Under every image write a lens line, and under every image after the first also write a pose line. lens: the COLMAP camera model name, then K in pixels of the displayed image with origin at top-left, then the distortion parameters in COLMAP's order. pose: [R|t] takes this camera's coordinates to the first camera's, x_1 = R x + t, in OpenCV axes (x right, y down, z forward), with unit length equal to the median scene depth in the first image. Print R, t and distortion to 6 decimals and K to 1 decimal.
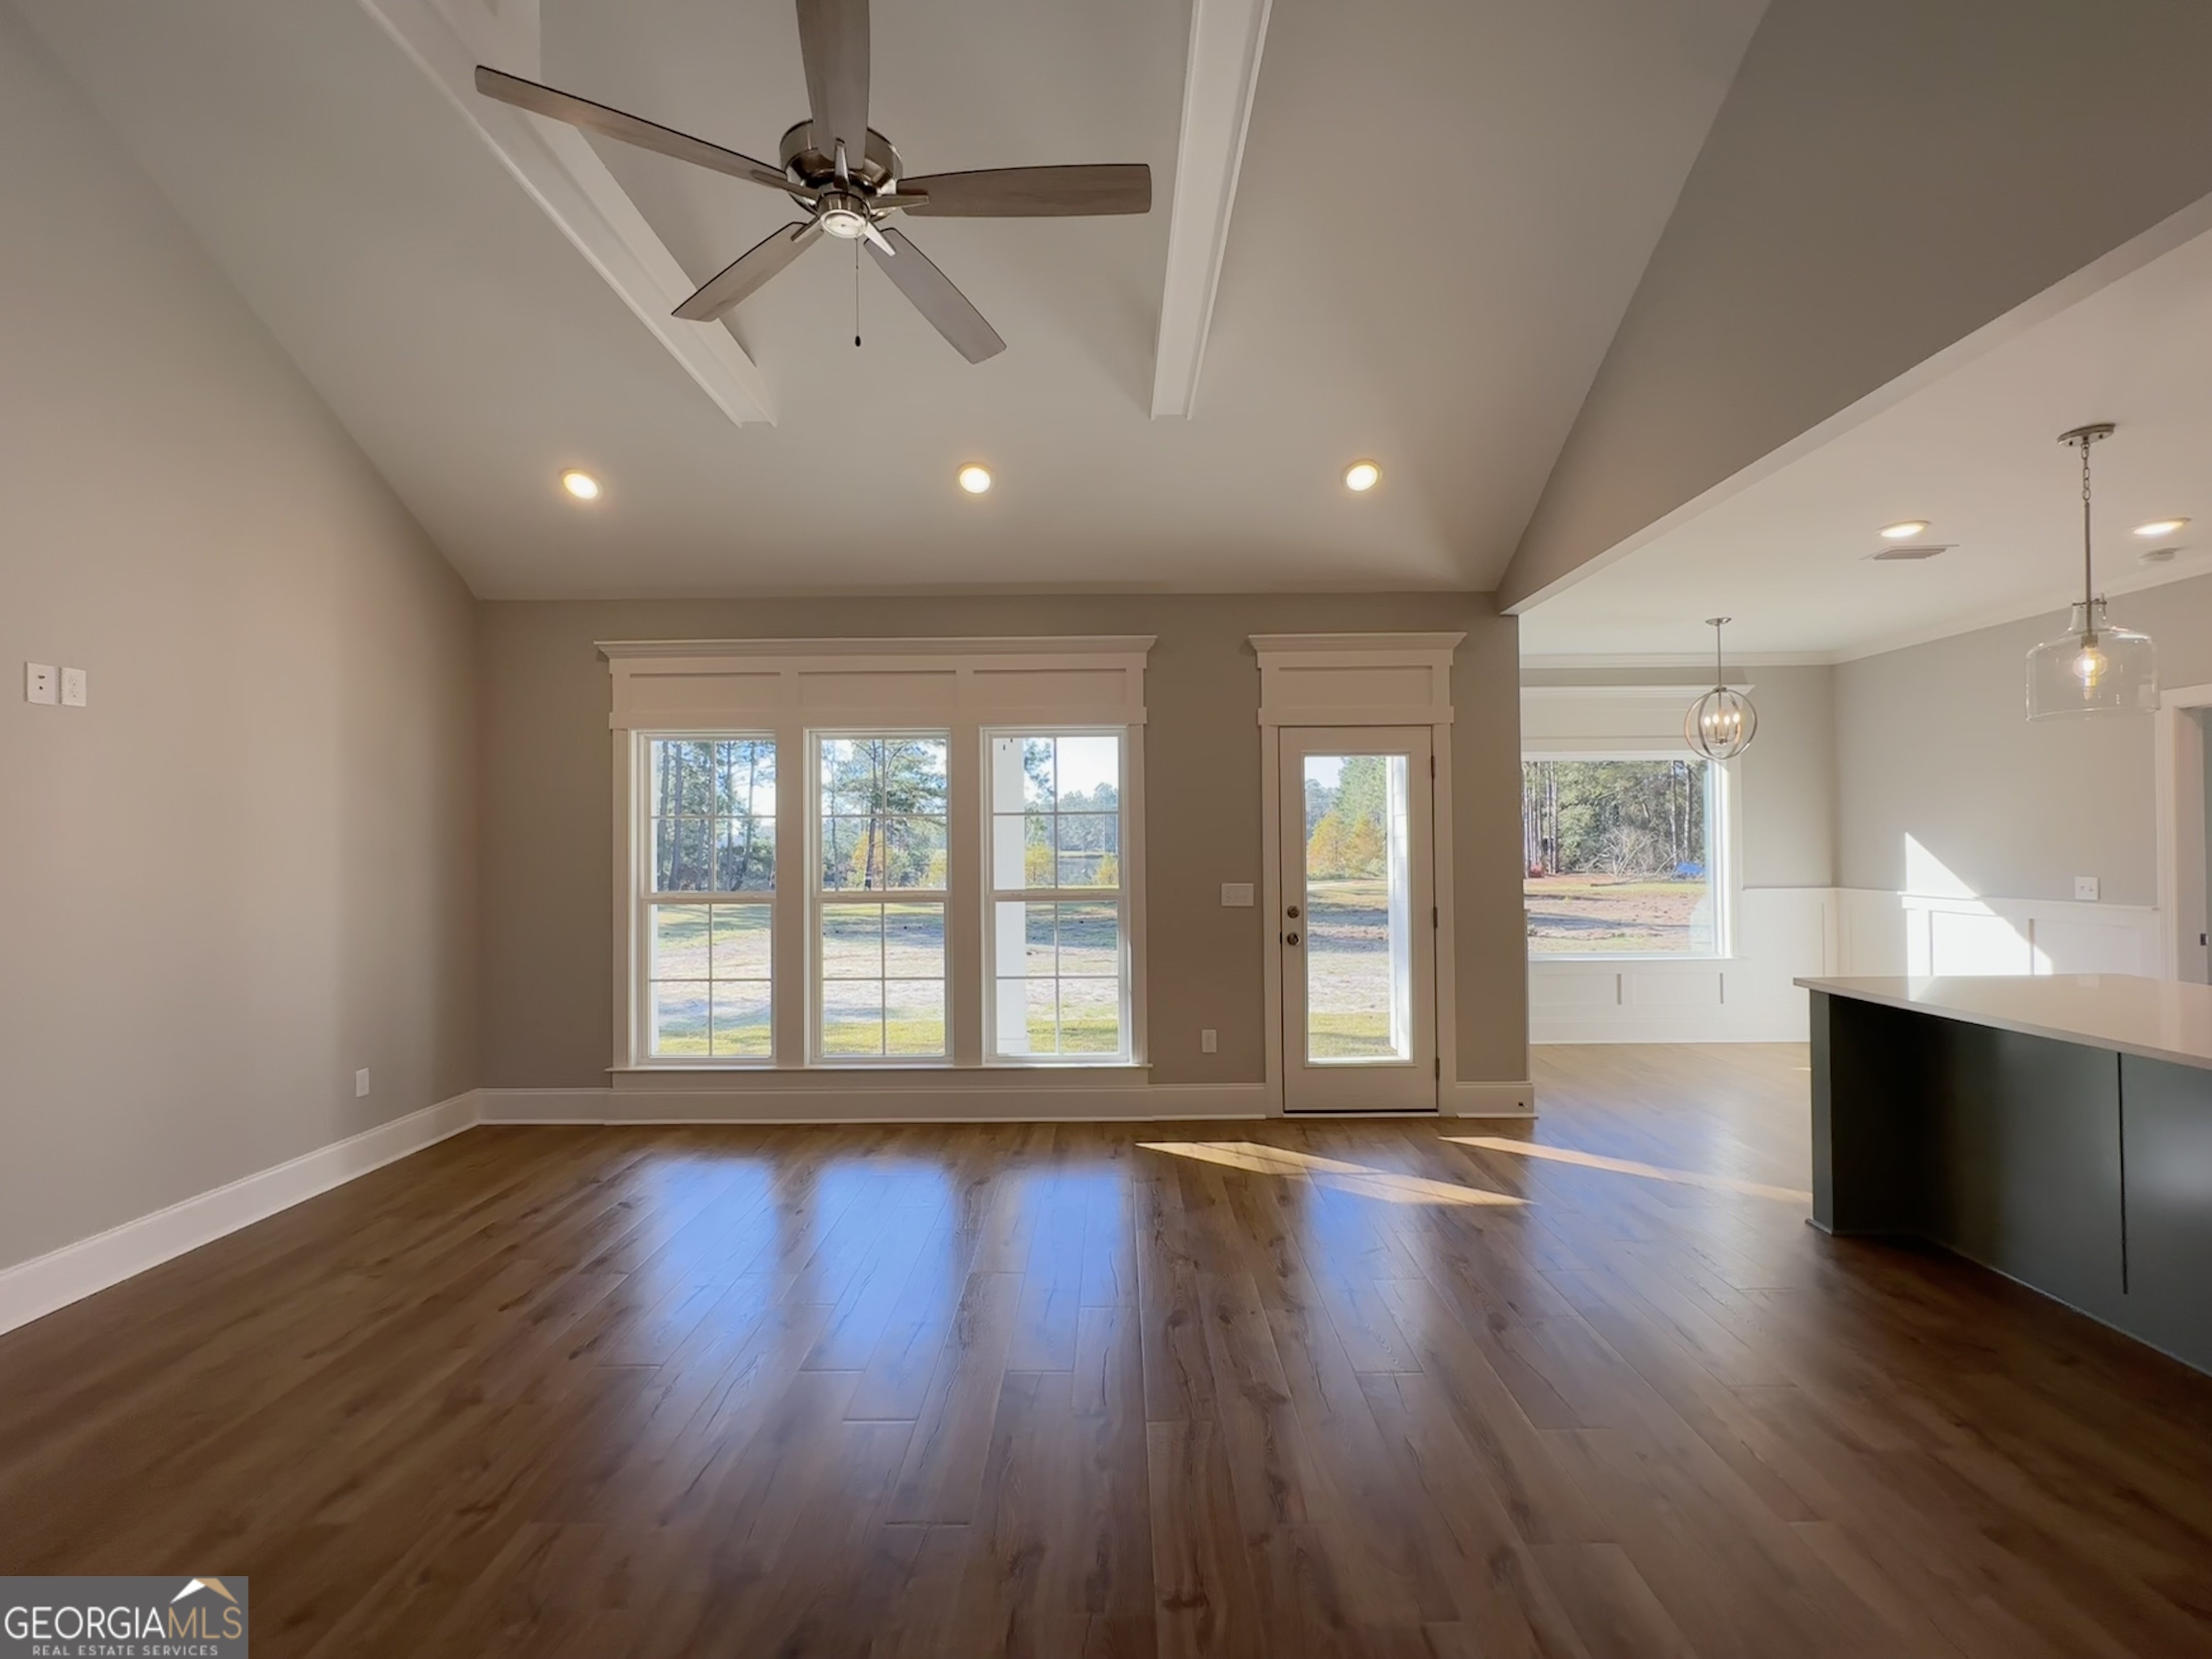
lens RADIAL K [[968.1, 0, 1102.5], [0, 968.1, 832.4], [0, 0, 1]] dist [-0.002173, -0.000160]
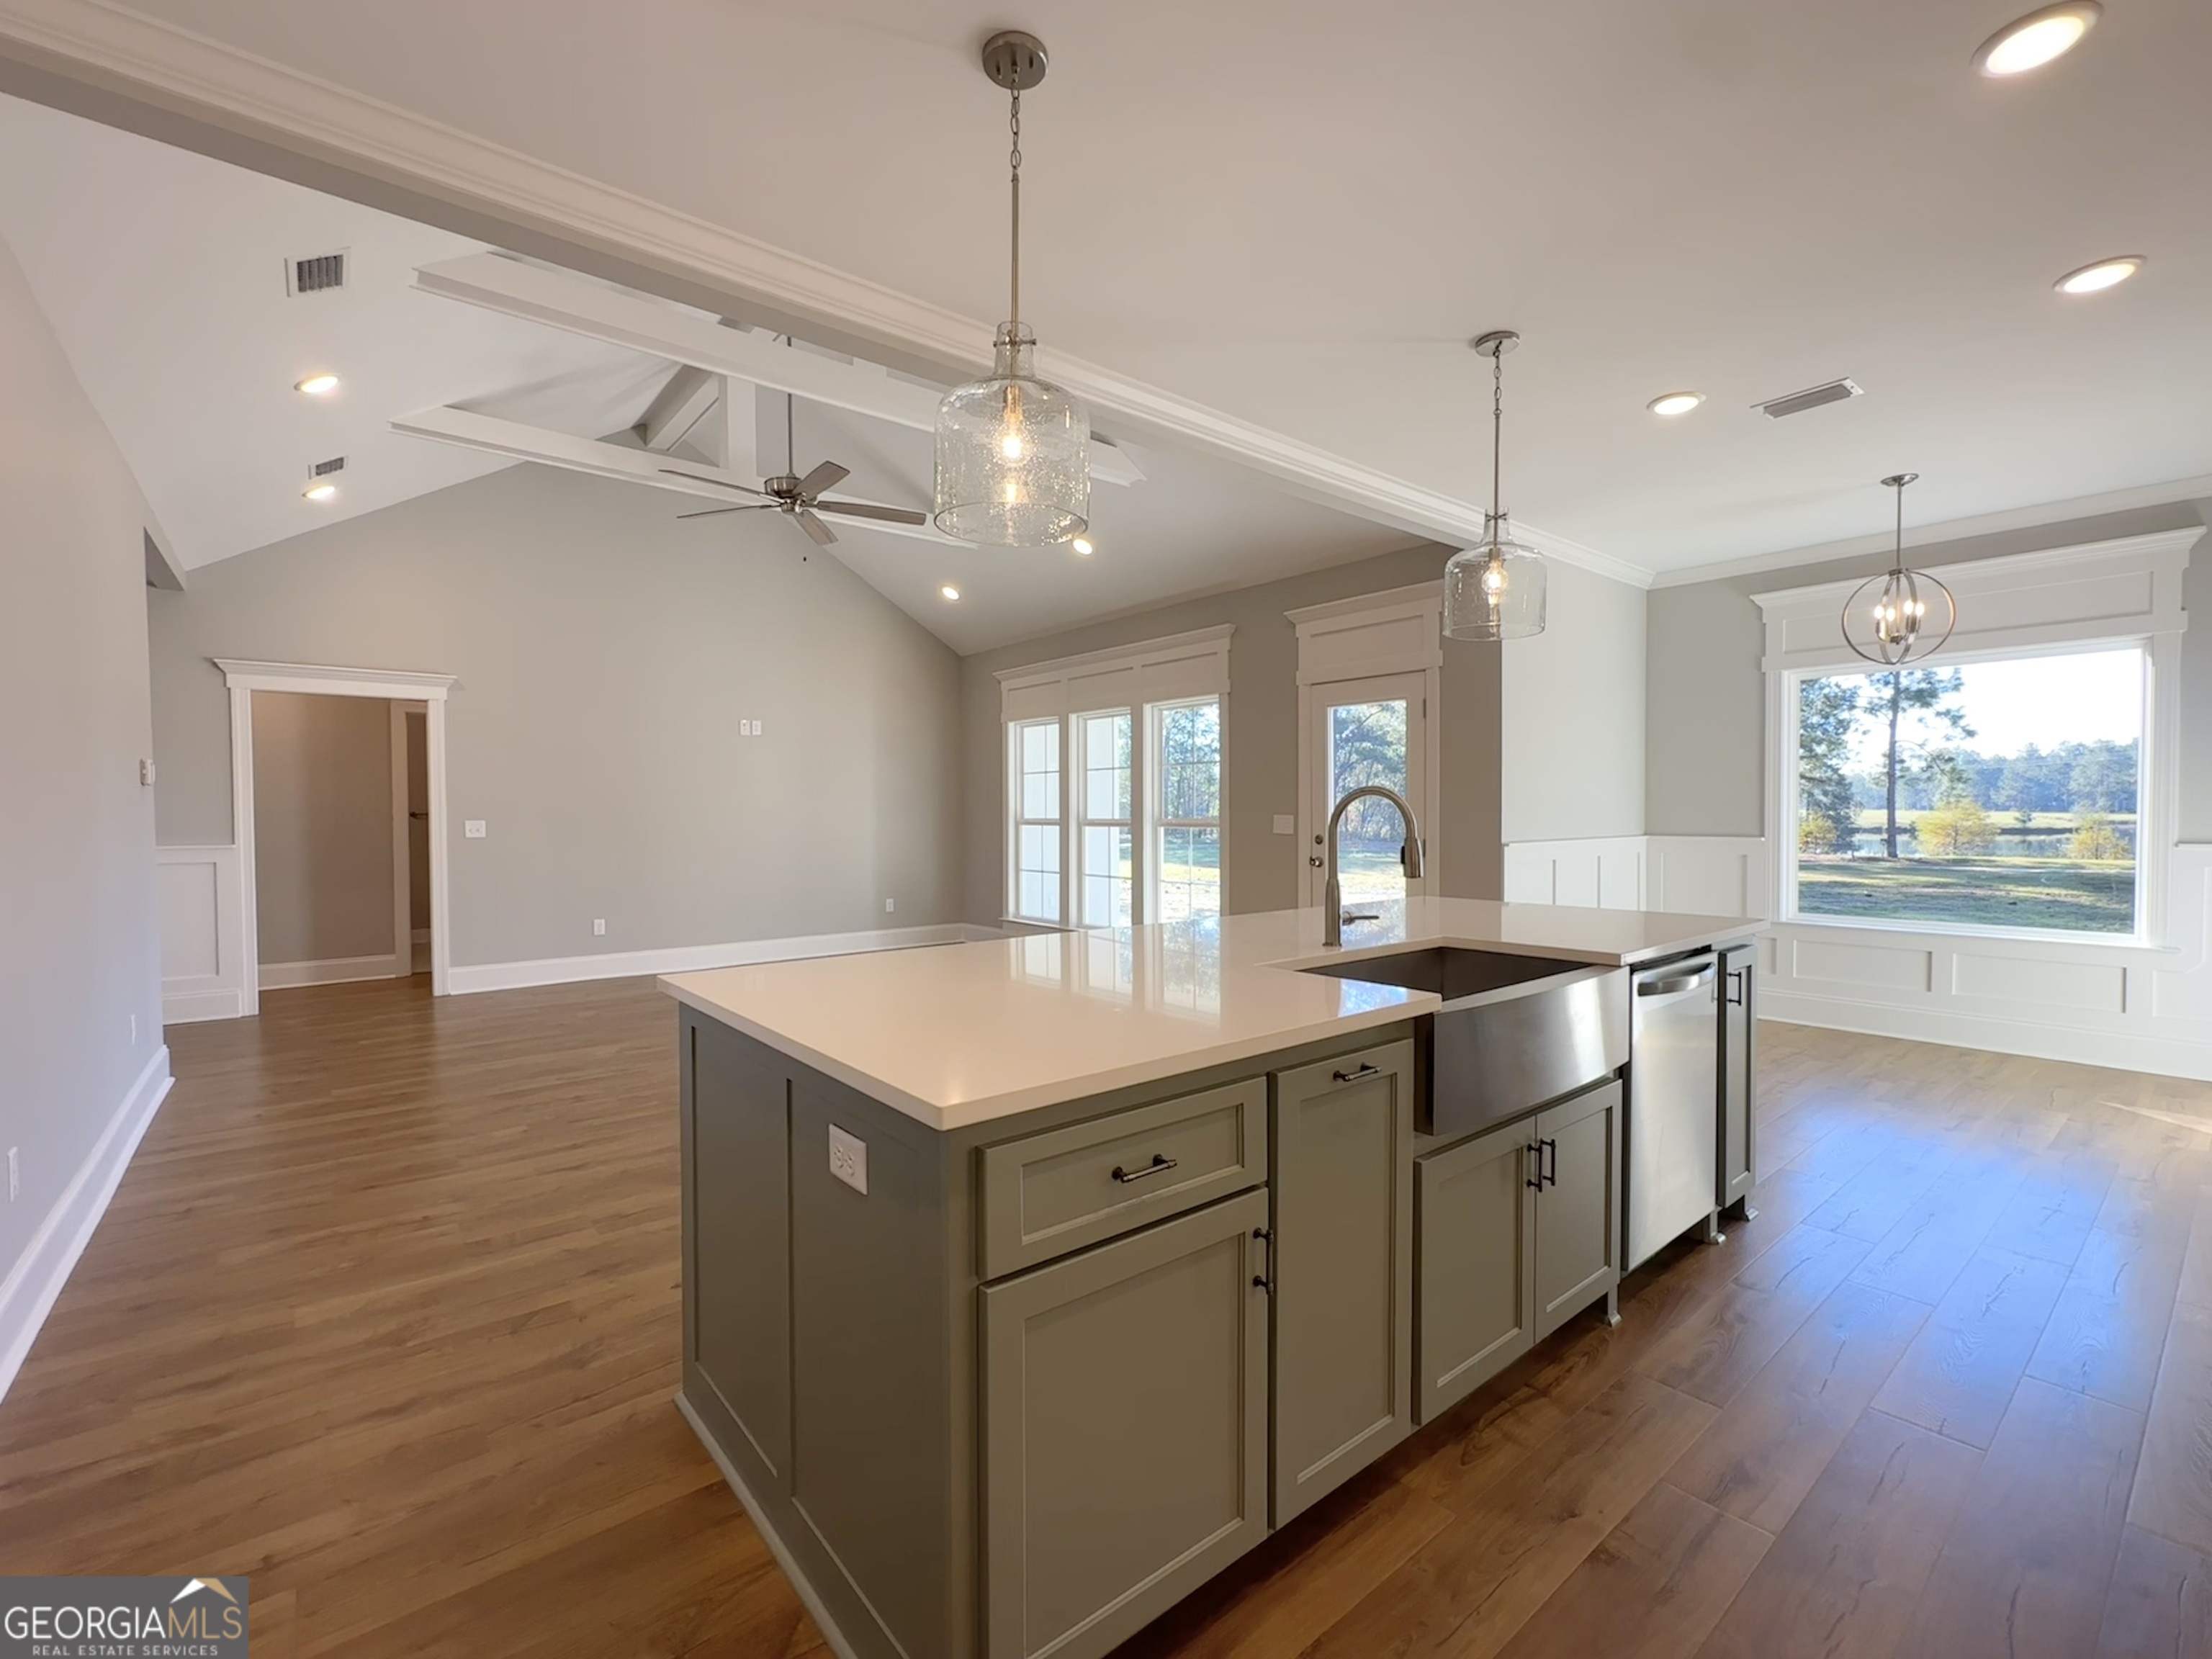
lens RADIAL K [[962.8, 0, 1101.0], [0, 962.8, 832.4], [0, 0, 1]] dist [-0.003182, -0.000207]
pose [[0.639583, 0.022739, -0.768386, 0.926930], [0.008951, 0.999274, 0.037023, 0.026278], [0.768670, -0.030557, 0.638915, 0.035067]]
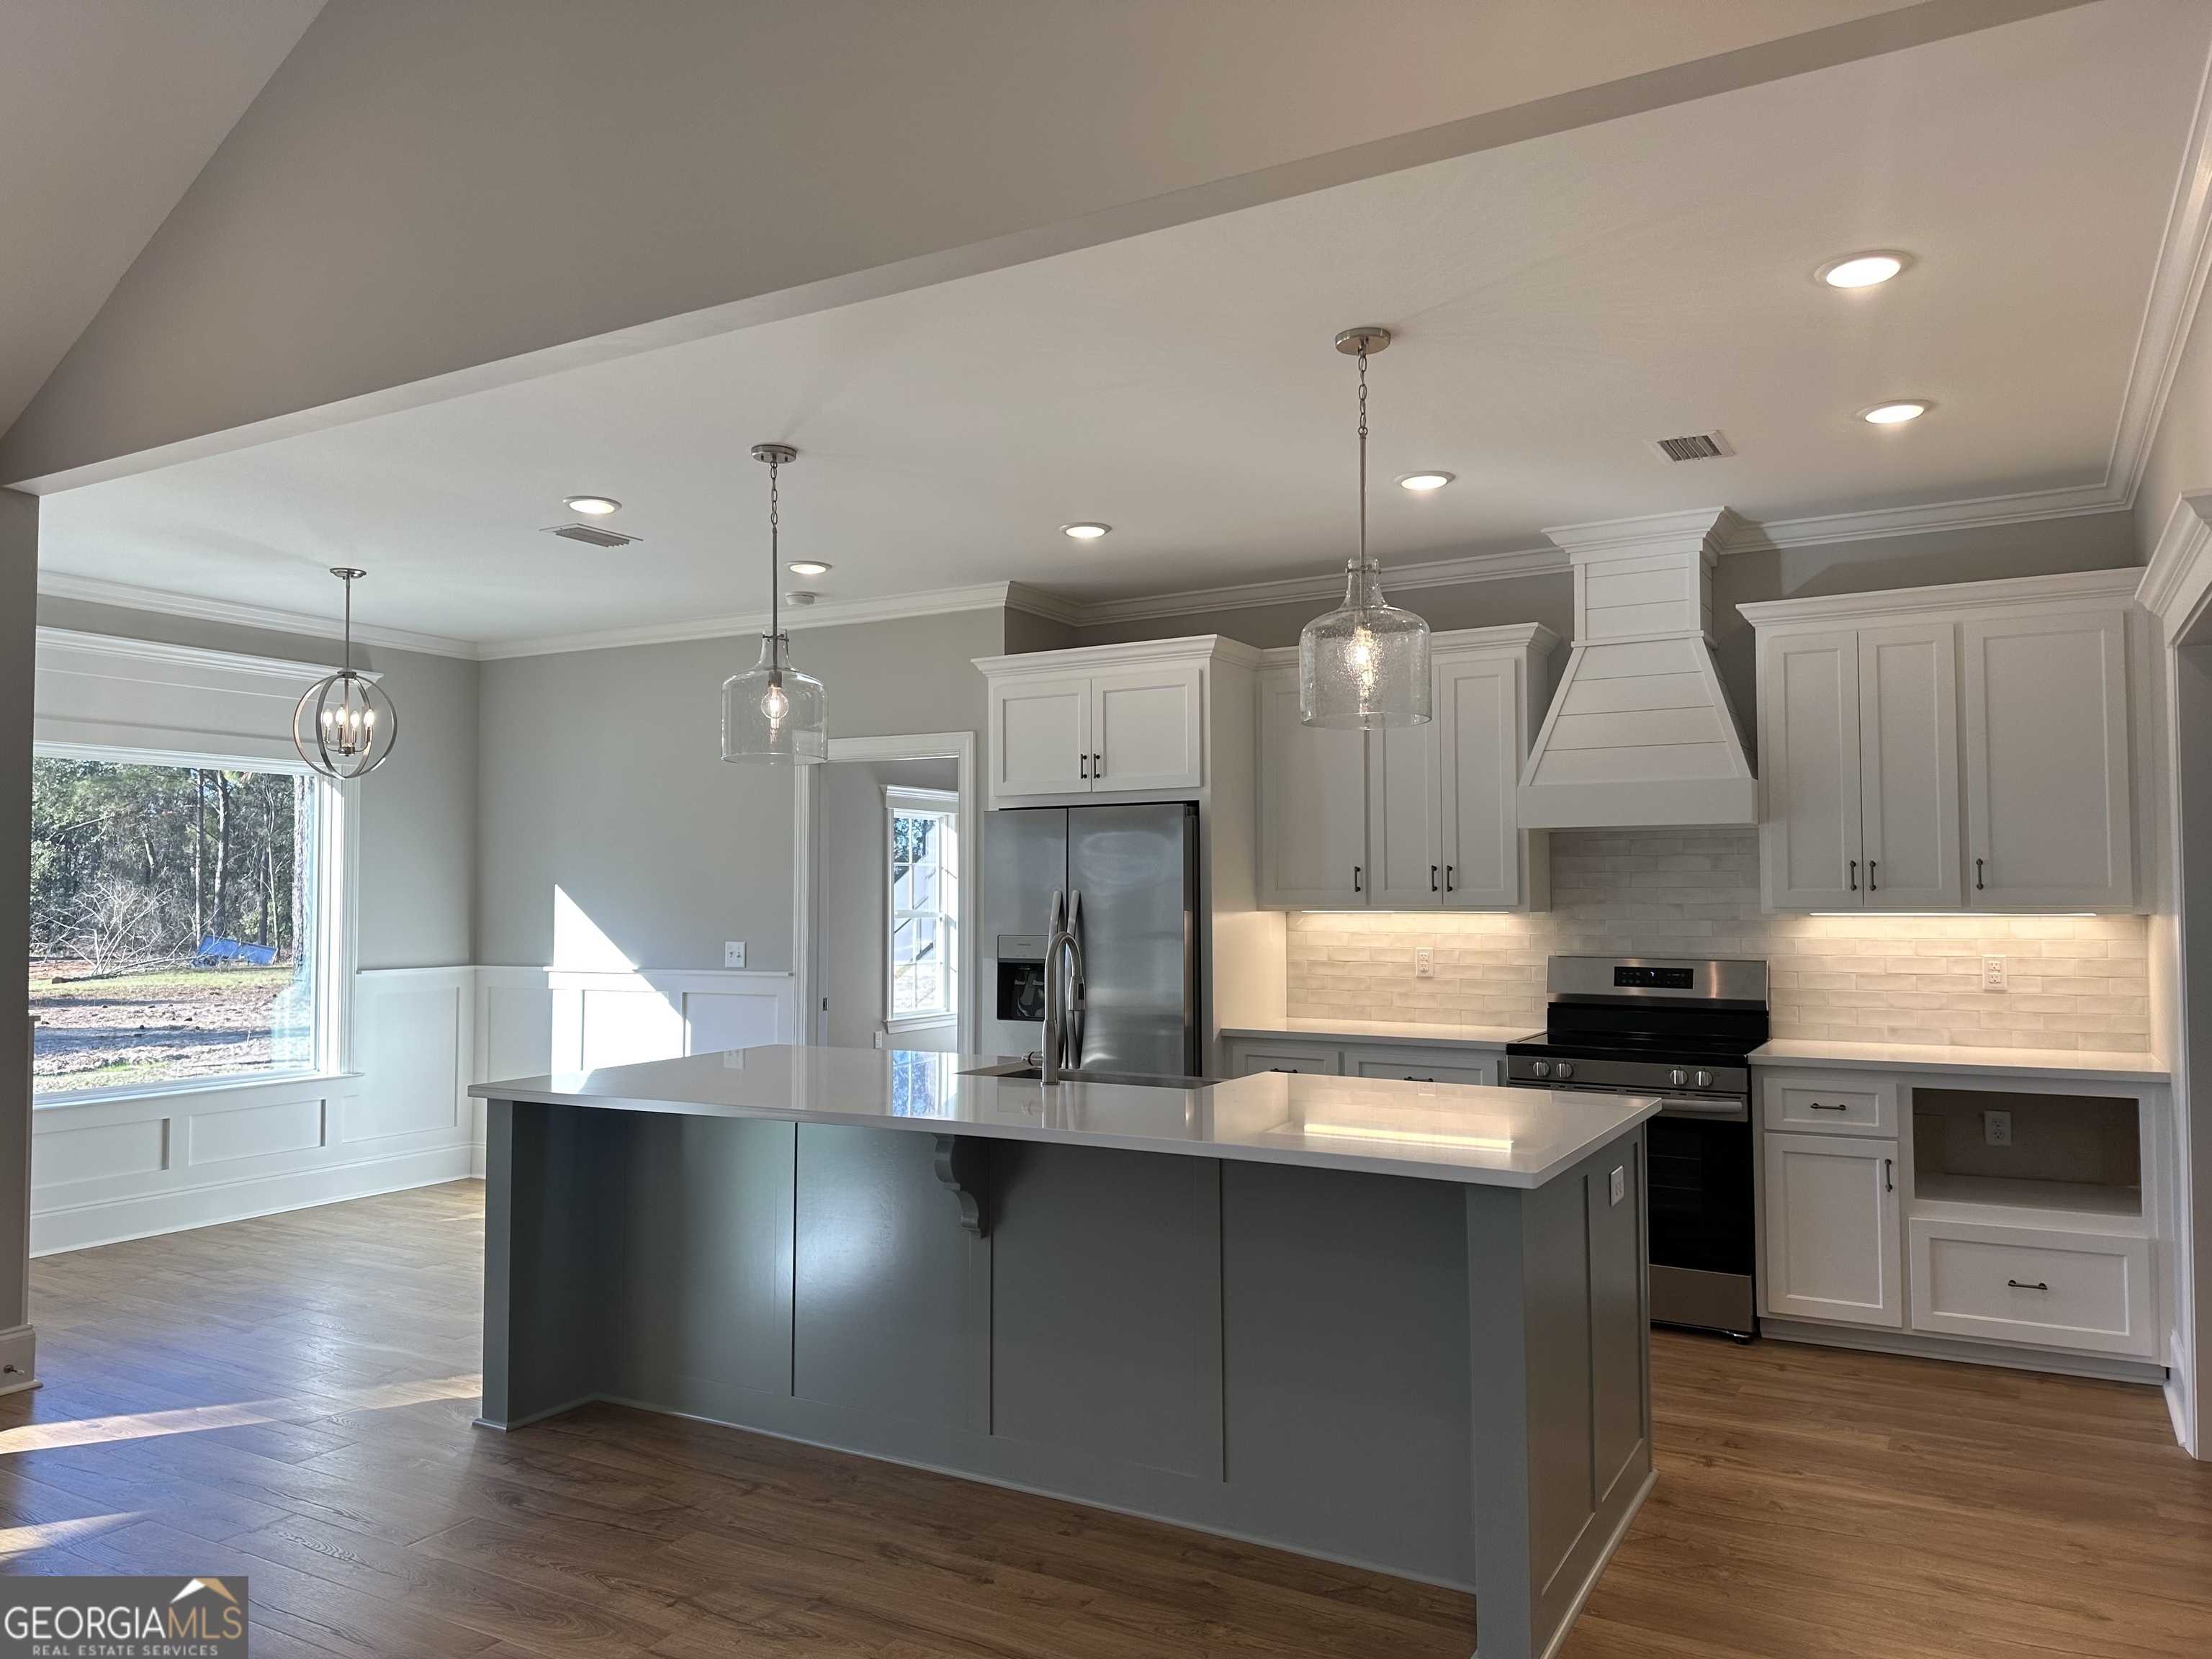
lens RADIAL K [[1538.4, 0, 1106.0], [0, 1538.4, 829.5], [0, 0, 1]] dist [0.140512, -0.223312]
pose [[0.488038, 0.046489, 0.871583, -0.059297], [-0.012300, 0.998848, -0.046390, 0.005190], [-0.872735, 0.011919, 0.488048, 0.006827]]
